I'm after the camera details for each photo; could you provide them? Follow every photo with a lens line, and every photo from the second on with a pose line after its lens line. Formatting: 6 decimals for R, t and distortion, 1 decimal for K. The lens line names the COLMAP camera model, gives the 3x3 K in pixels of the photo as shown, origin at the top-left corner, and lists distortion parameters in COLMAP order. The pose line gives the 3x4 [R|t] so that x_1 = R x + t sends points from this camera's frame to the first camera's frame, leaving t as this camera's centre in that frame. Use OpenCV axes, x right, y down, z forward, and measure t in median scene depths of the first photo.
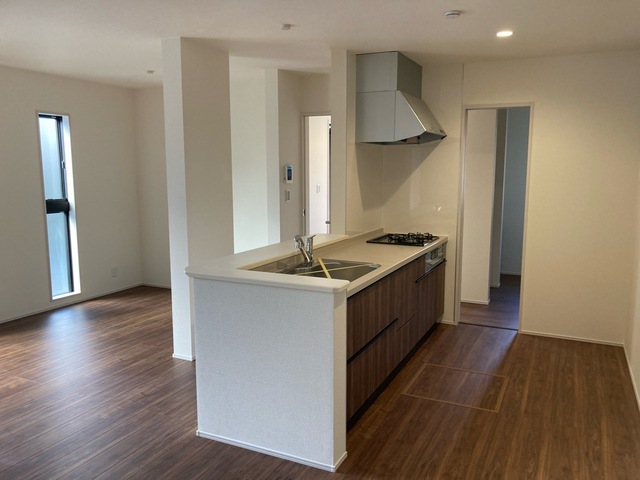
lens RADIAL K [[525.8, 0, 320.8], [0, 525.8, 238.7], [0, 0, 1]] dist [0.037610, -0.016295]
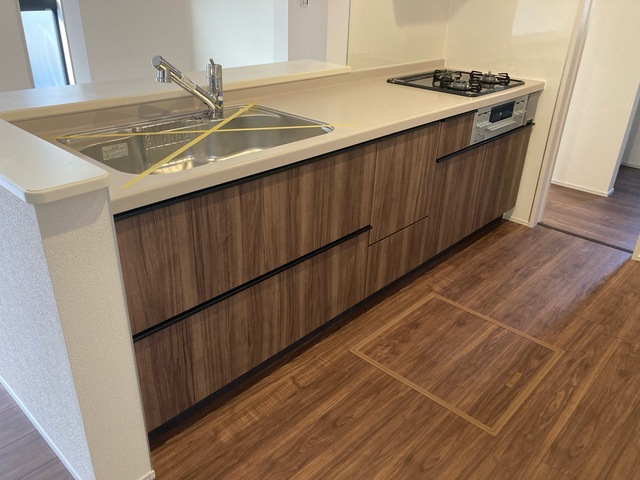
lens RADIAL K [[525.8, 0, 300.0], [0, 525.8, 246.7], [0, 0, 1]] dist [0.037610, -0.016295]
pose [[0.951919, 0.163062, -0.259348, 0.189761], [-0.070937, 0.940889, 0.331204, -0.009443], [0.298025, -0.296882, 0.907217, 0.384002]]
